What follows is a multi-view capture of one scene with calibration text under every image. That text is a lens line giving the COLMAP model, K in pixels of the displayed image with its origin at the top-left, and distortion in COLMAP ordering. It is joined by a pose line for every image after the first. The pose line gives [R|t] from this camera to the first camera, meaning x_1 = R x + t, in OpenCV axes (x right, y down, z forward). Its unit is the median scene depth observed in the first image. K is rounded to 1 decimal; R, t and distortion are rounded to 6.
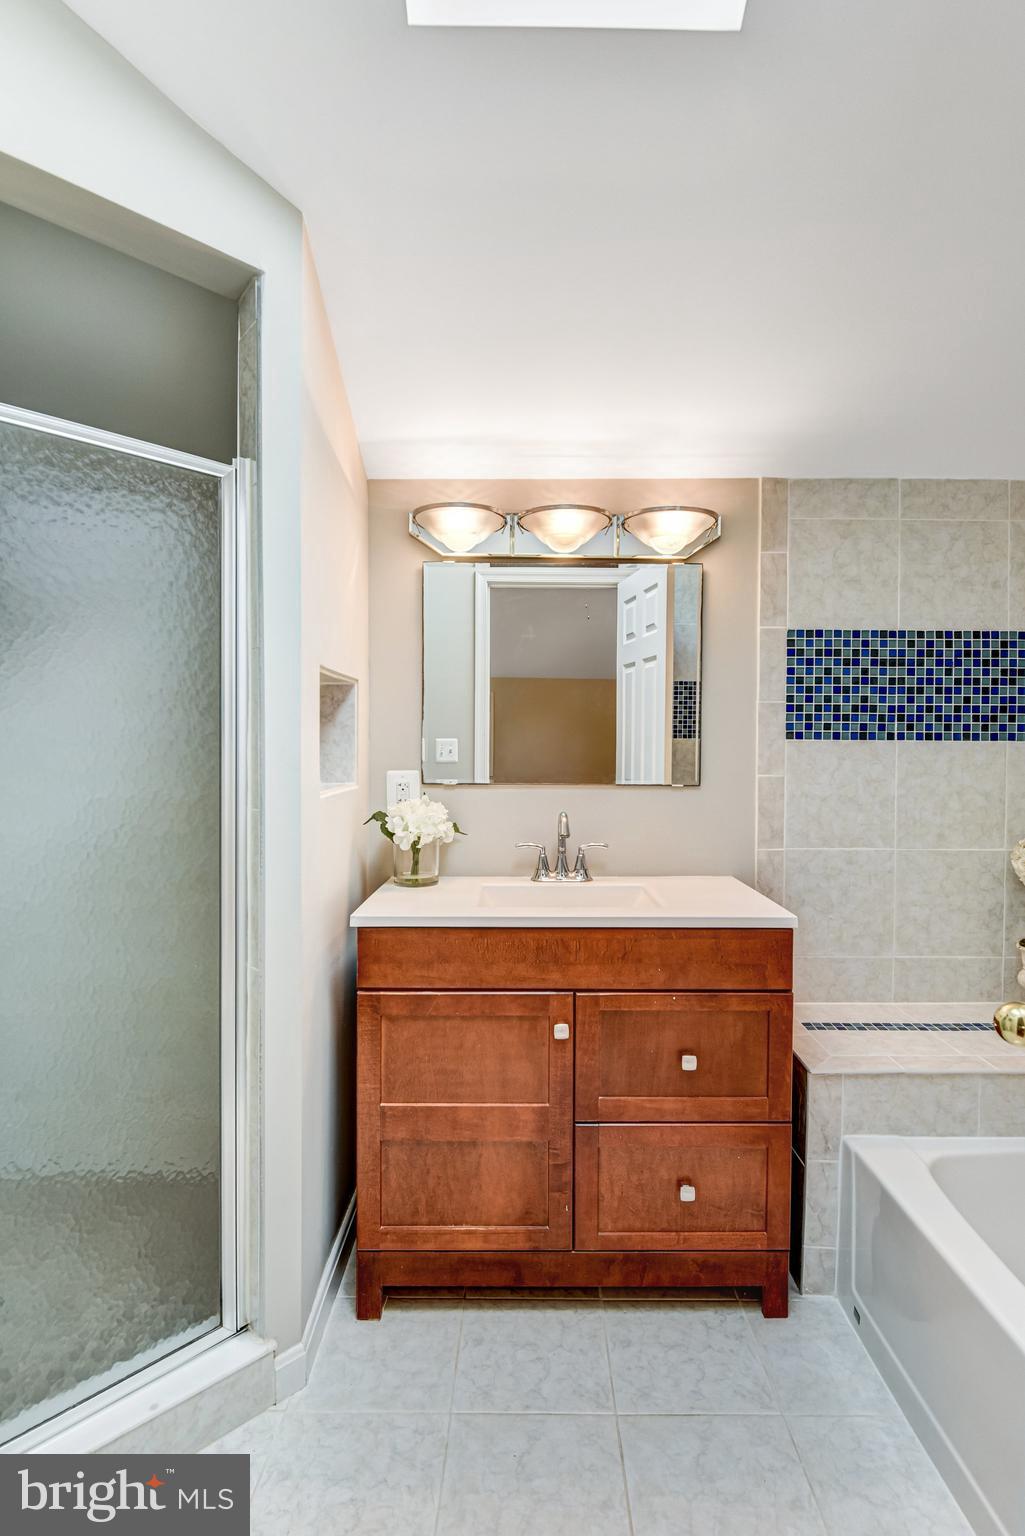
lens RADIAL K [[773.0, 0, 513.6], [0, 773.0, 765.2], [0, 0, 1]] dist [-0.017815, -0.001429]
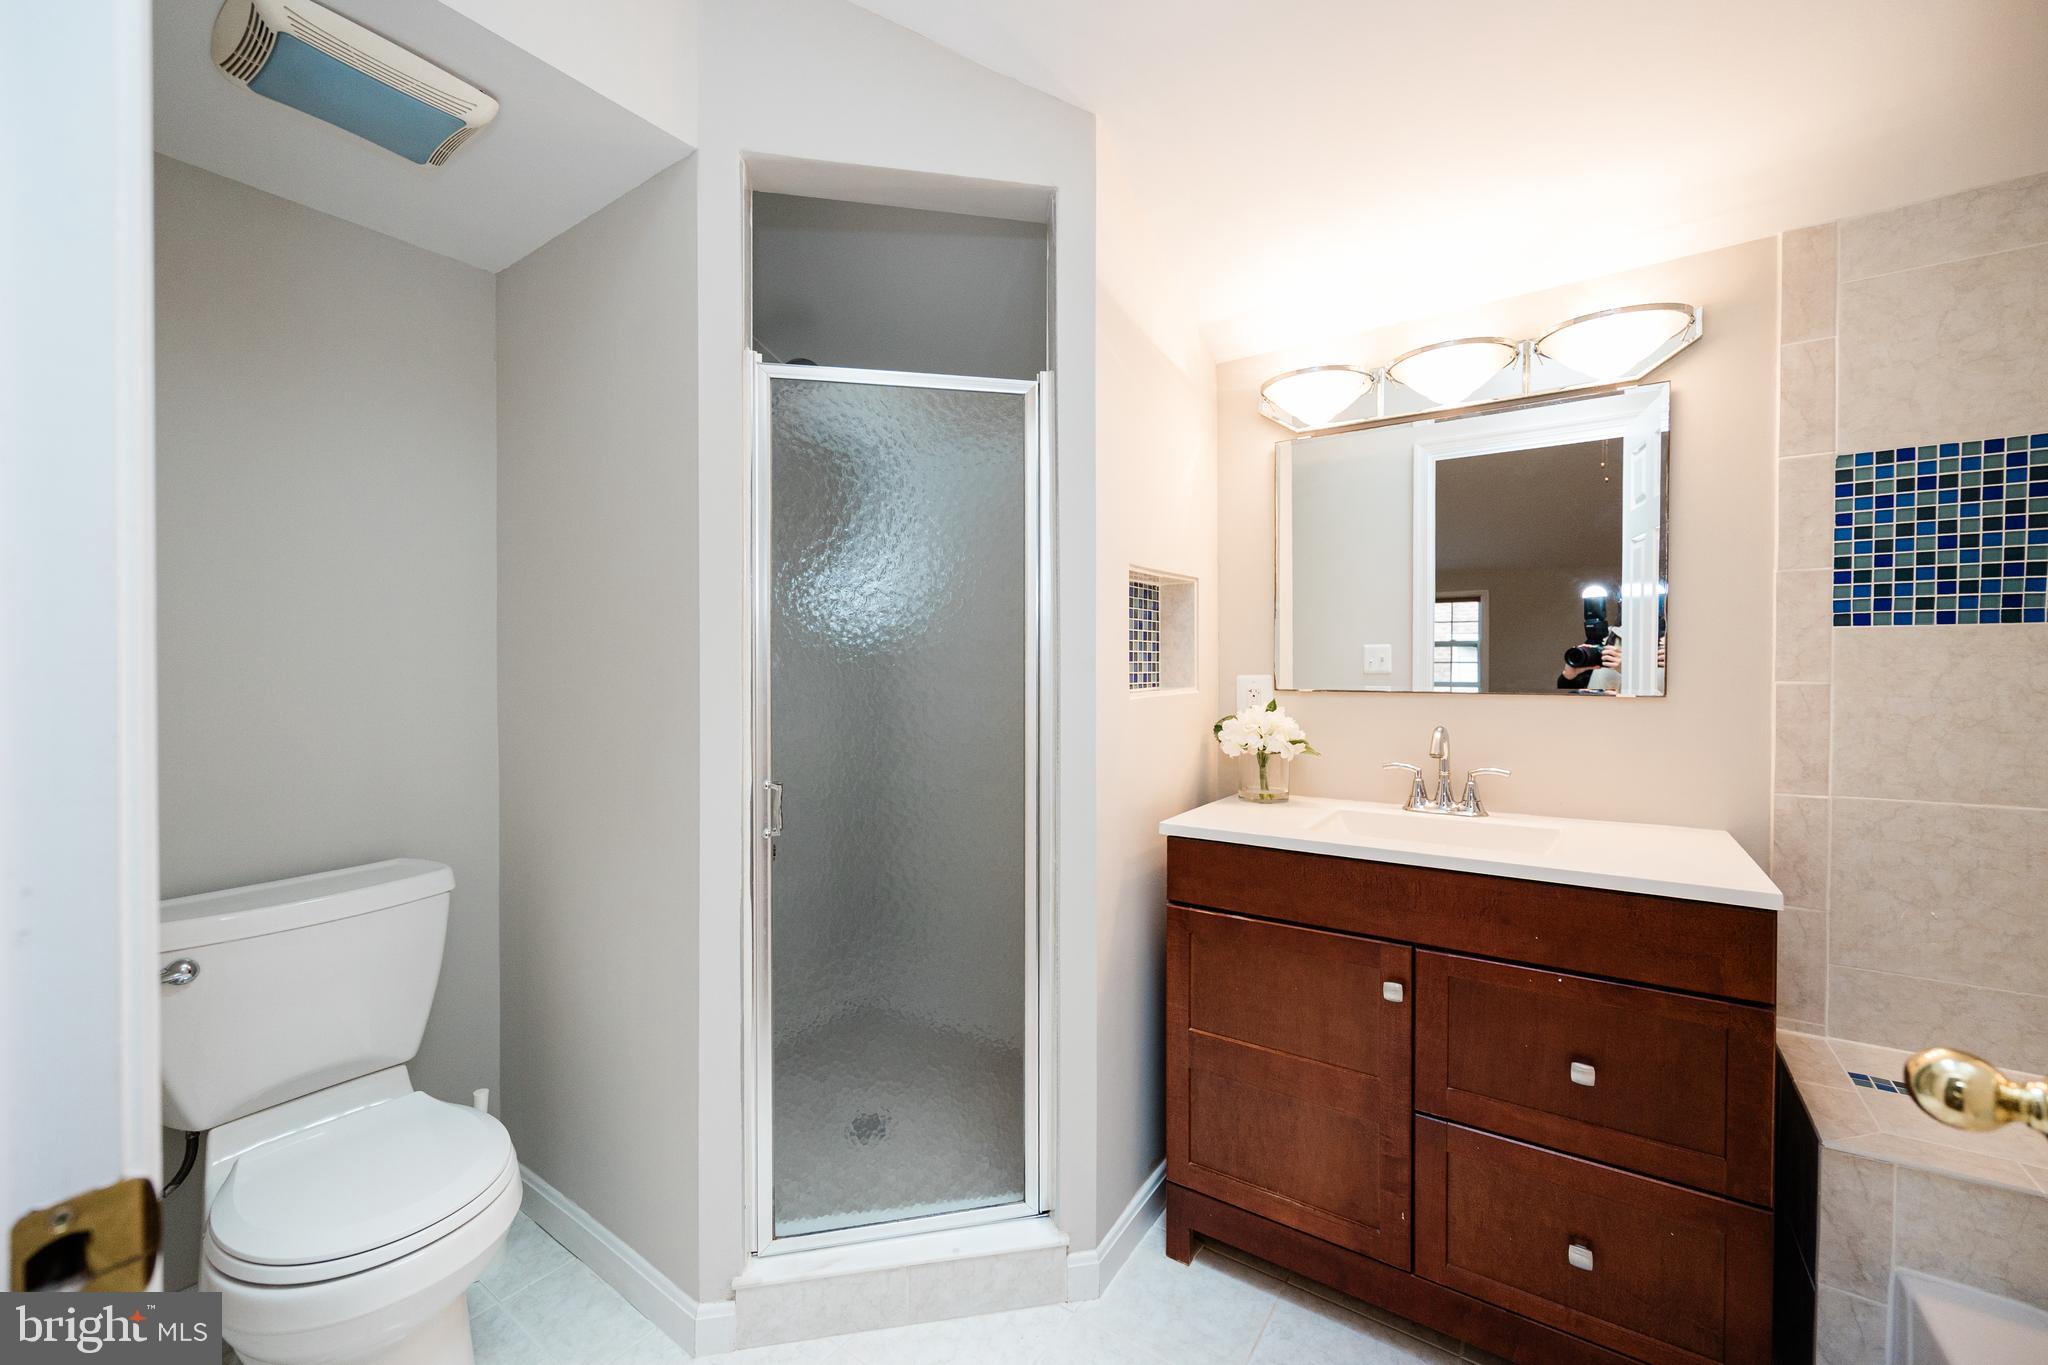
lens RADIAL K [[834.0, 0, 1021.8], [0, 834.0, 674.5], [0, 0, 1]] dist [-0.003078, -0.000668]
pose [[0.815638, -0.001182, -0.578562, 0.245319], [-0.007451, 0.999894, -0.012547, 0.024785], [0.578515, 0.014545, 0.815542, 0.052575]]
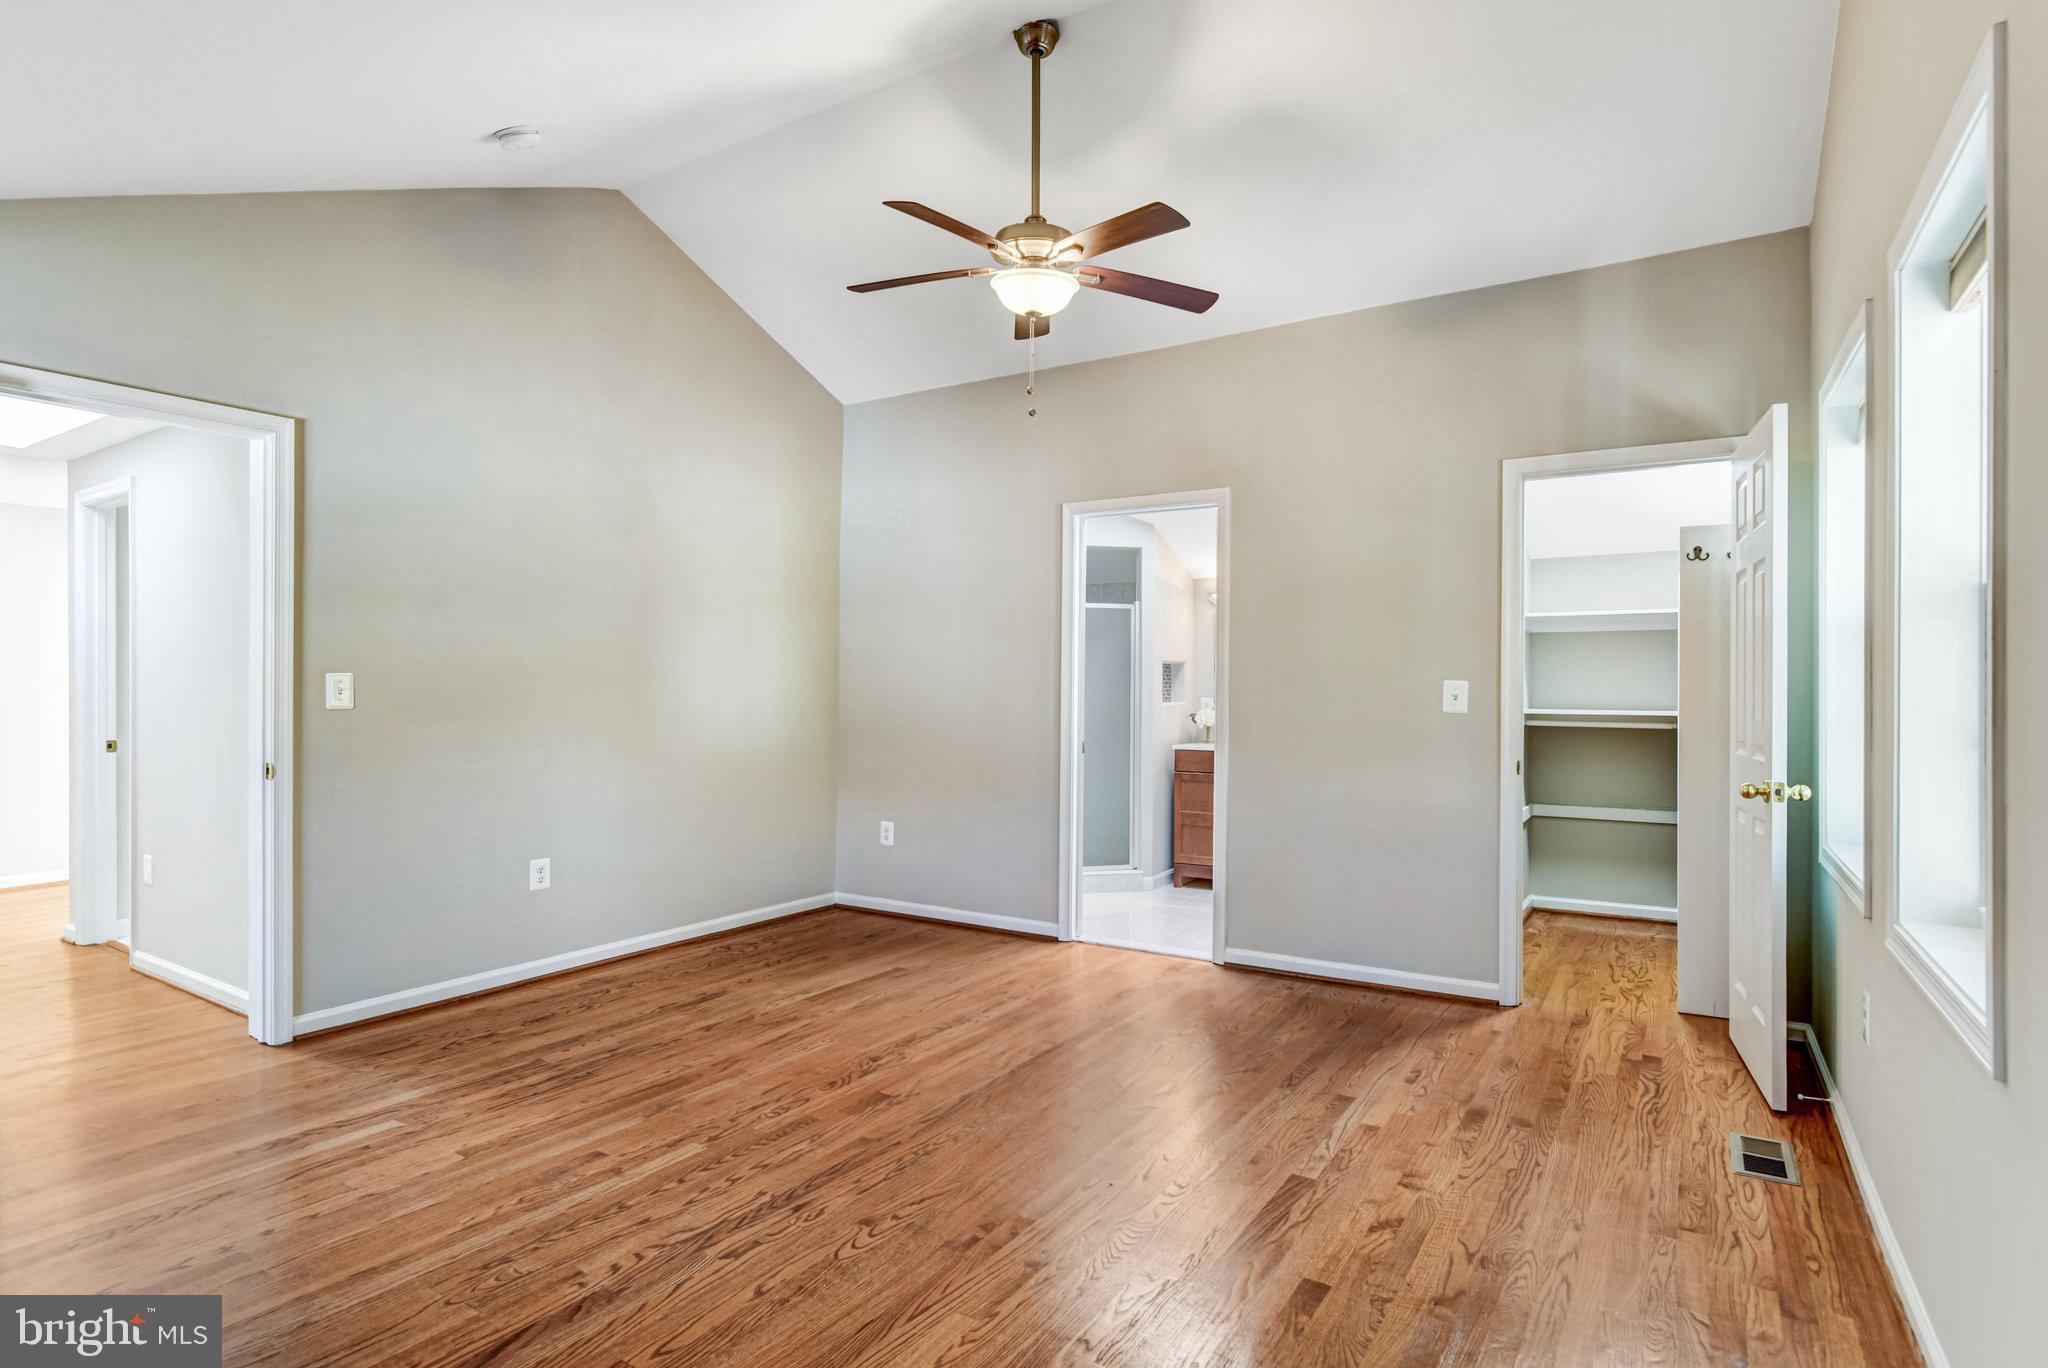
lens RADIAL K [[1030.7, 0, 1026.9], [0, 1030.7, 693.3], [0, 0, 1]] dist [-0.017815, -0.001429]
pose [[0.840896, -0.000413, -0.541197, 1.459472], [-0.012279, 0.999728, -0.019842, 0.079378], [0.541058, 0.023330, 0.840662, -2.635265]]
